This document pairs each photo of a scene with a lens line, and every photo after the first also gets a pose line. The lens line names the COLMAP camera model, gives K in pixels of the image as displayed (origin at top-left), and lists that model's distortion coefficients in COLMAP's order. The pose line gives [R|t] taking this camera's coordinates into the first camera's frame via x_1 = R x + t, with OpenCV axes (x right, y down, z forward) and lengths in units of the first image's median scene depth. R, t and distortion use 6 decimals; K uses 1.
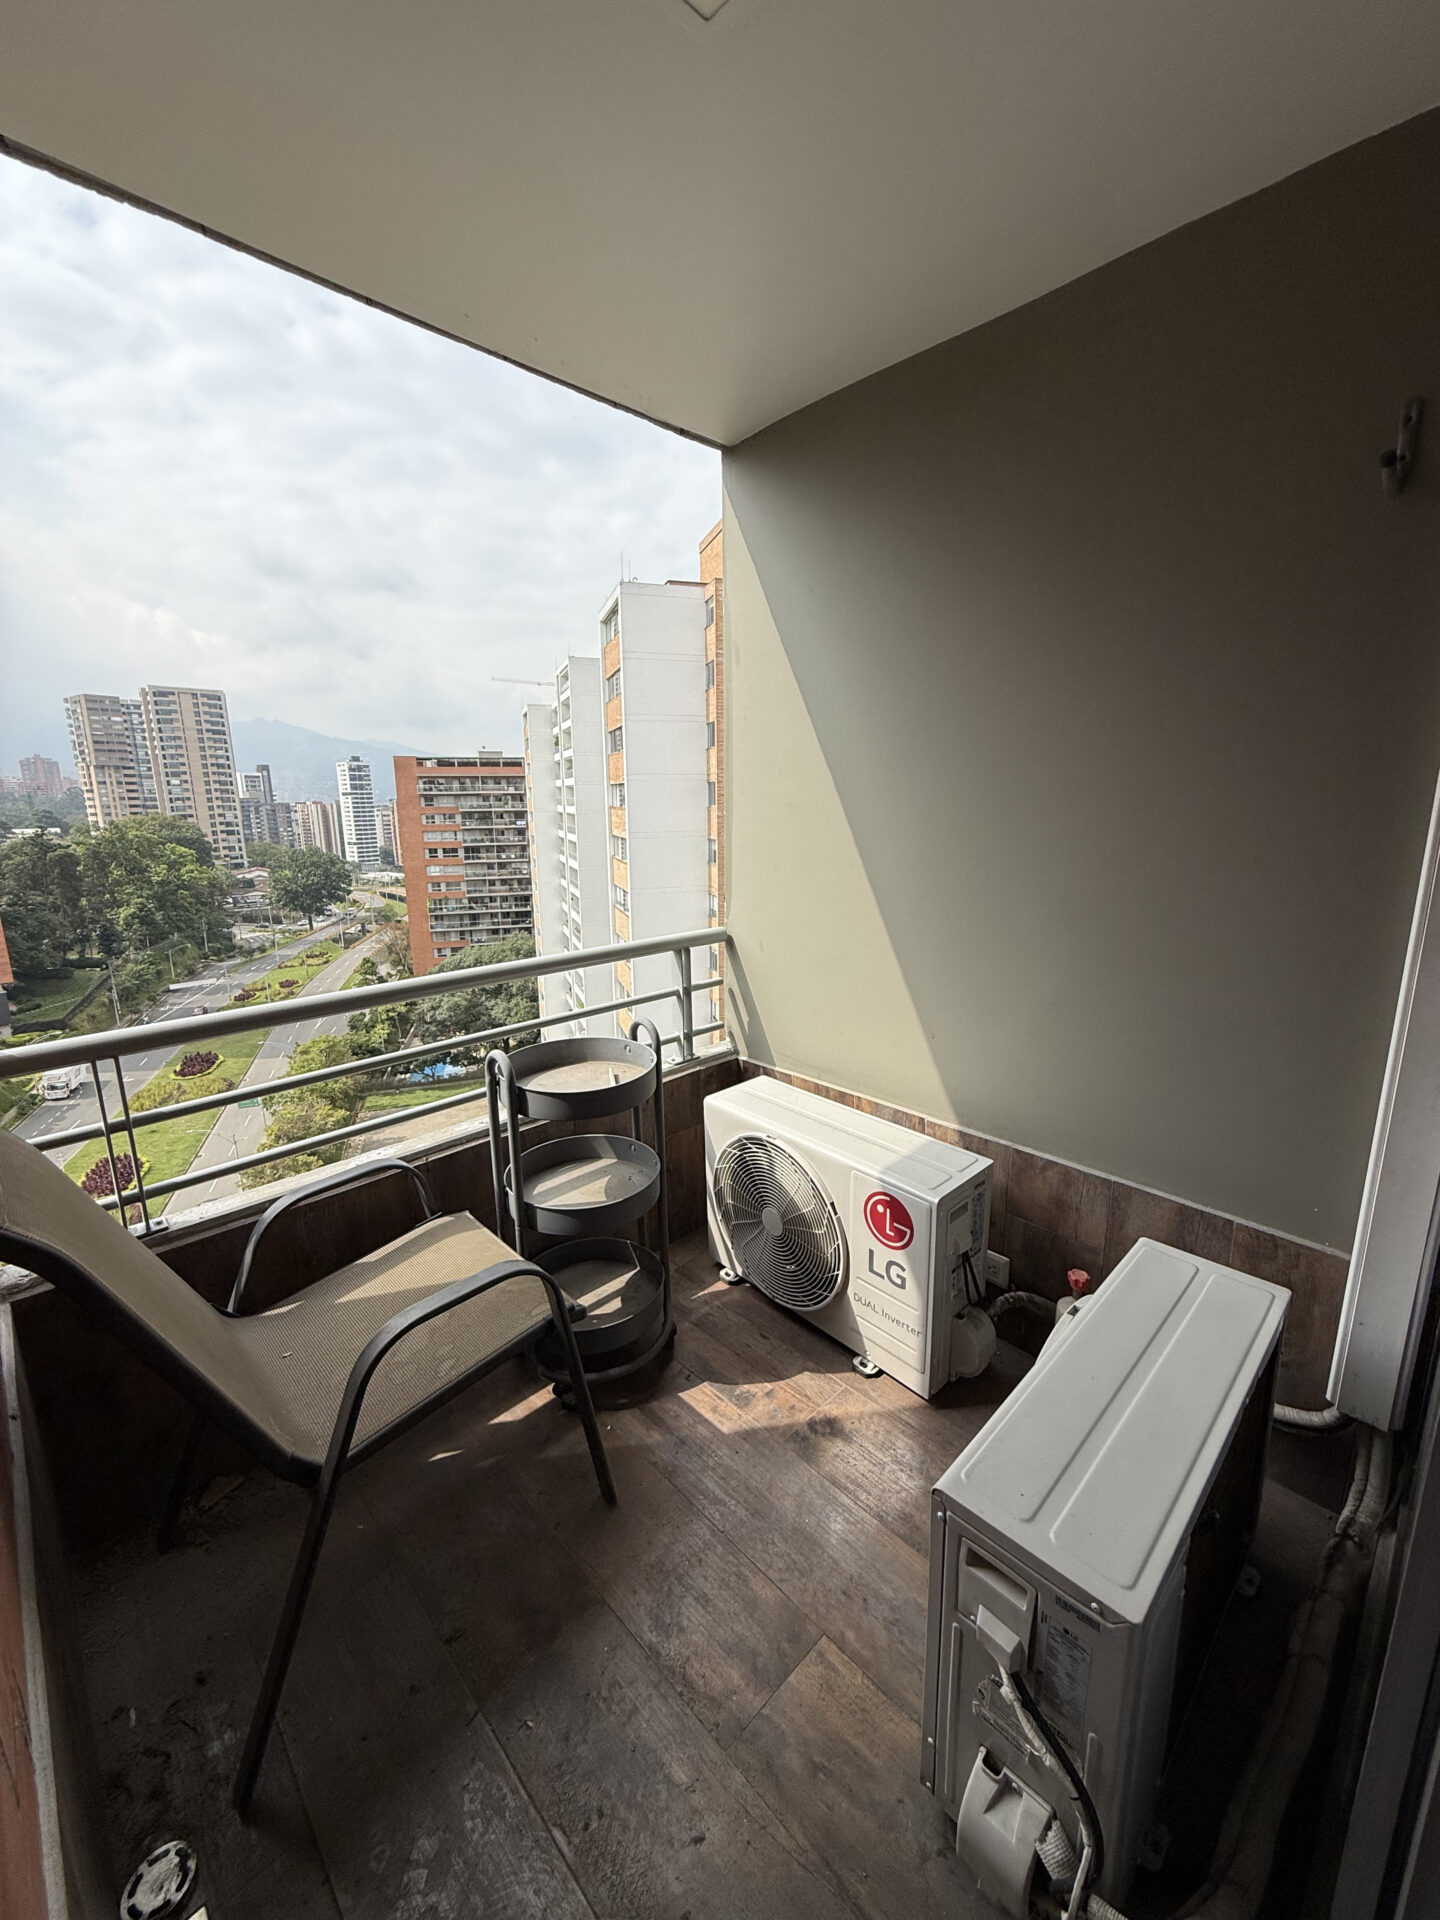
lens RADIAL K [[765.0, 0, 714.1], [0, 765.0, 956.6], [0, 0, 1]] dist [-0.002532, 0.000850]
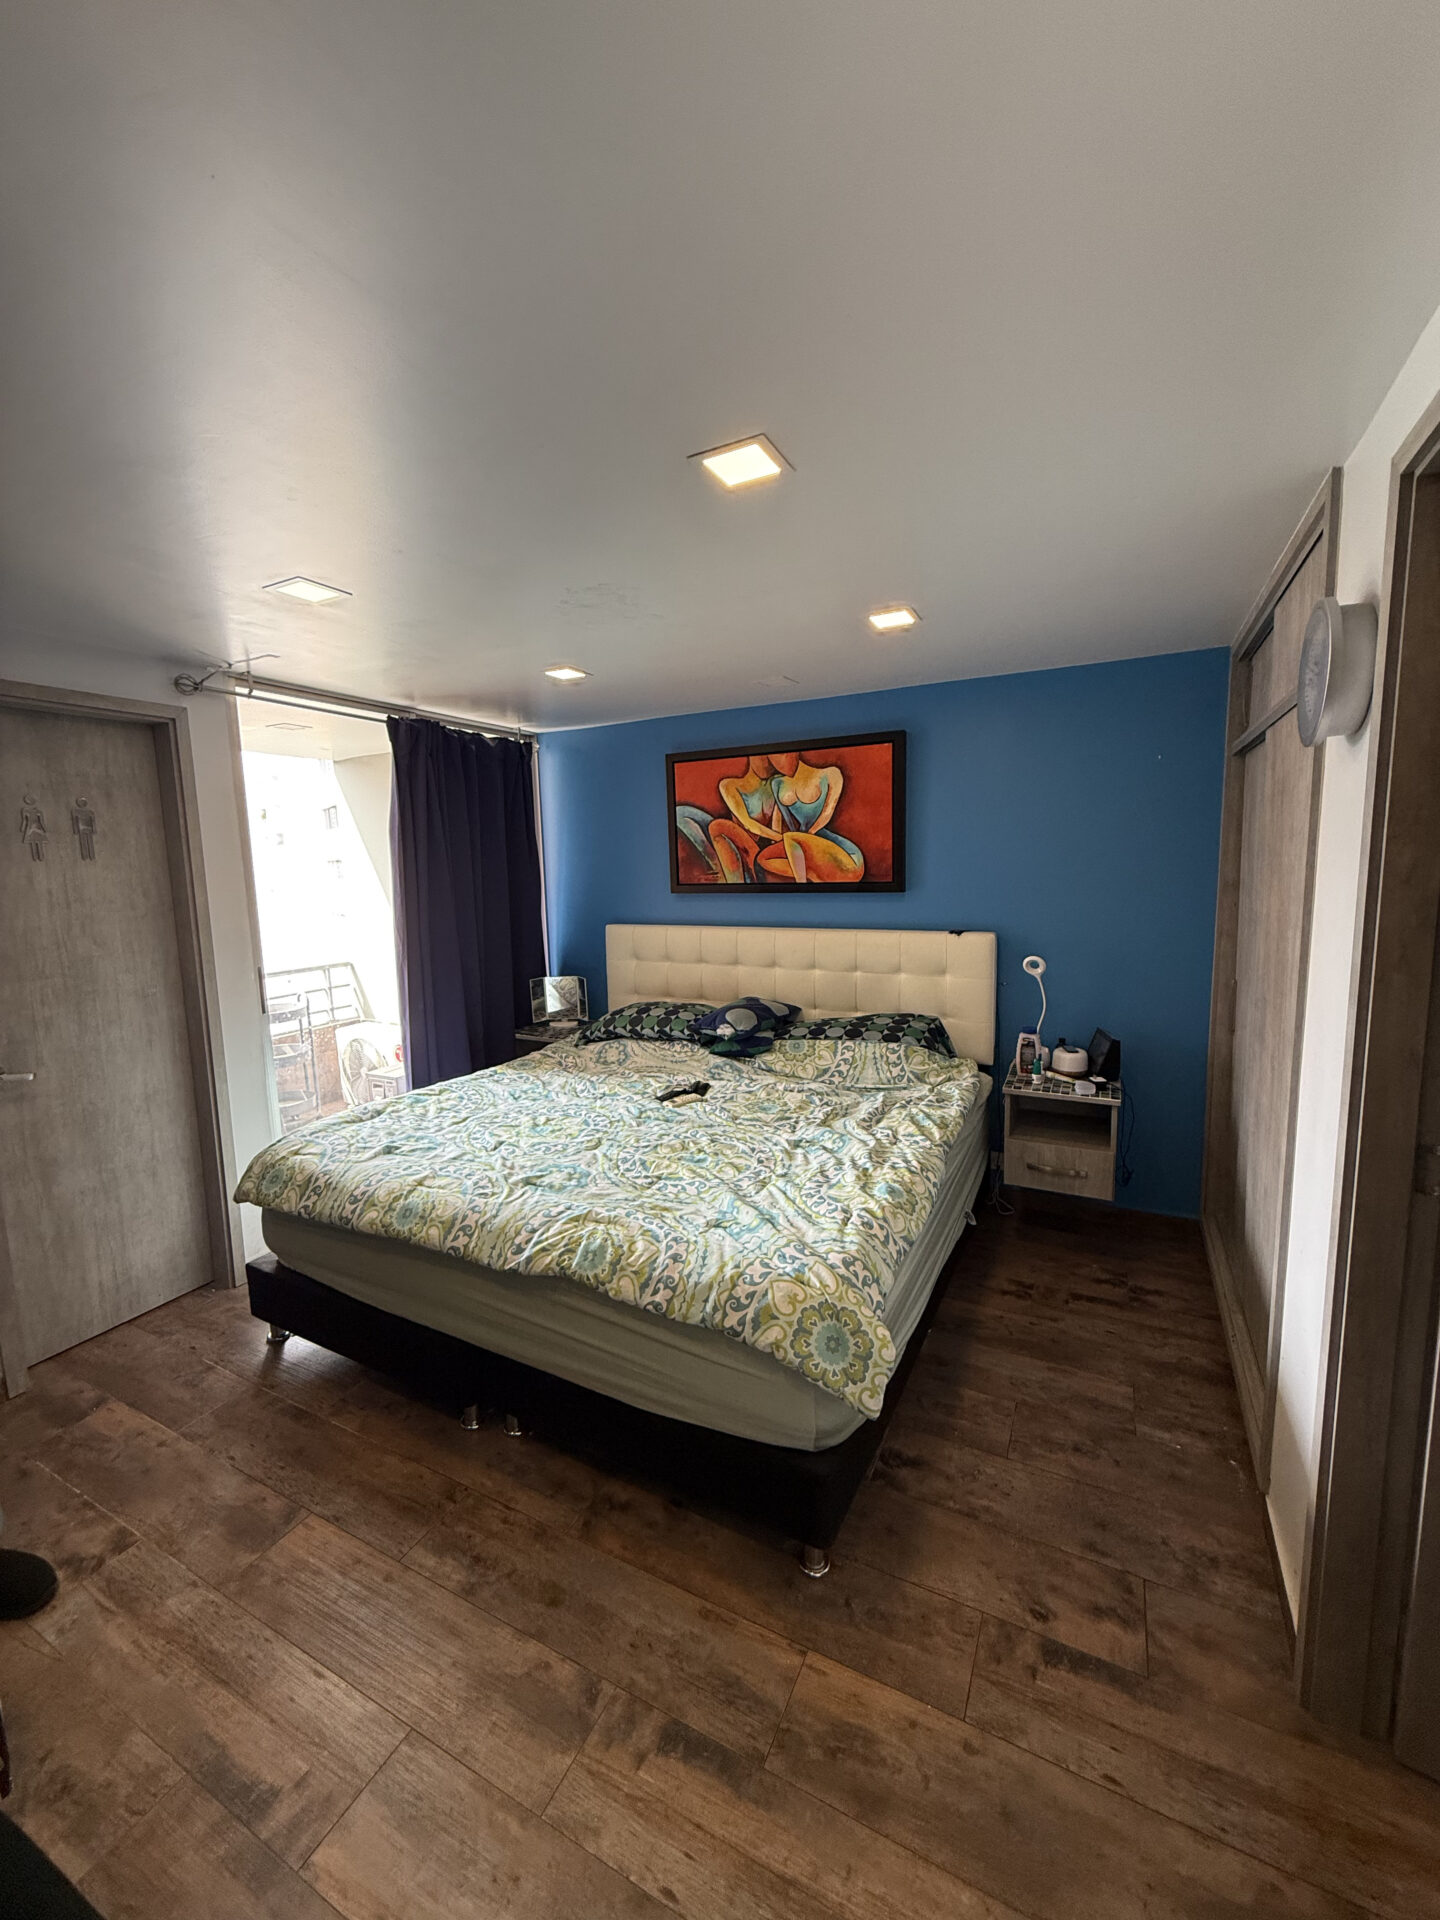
lens RADIAL K [[765.0, 0, 727.6], [0, 765.0, 965.3], [0, 0, 1]] dist [-0.002532, 0.000850]
pose [[0.946159, -0.054677, 0.319052, 0.353261], [0.081903, 0.993997, -0.072541, 0.234778], [-0.313171, 0.094766, 0.944957, -1.483769]]
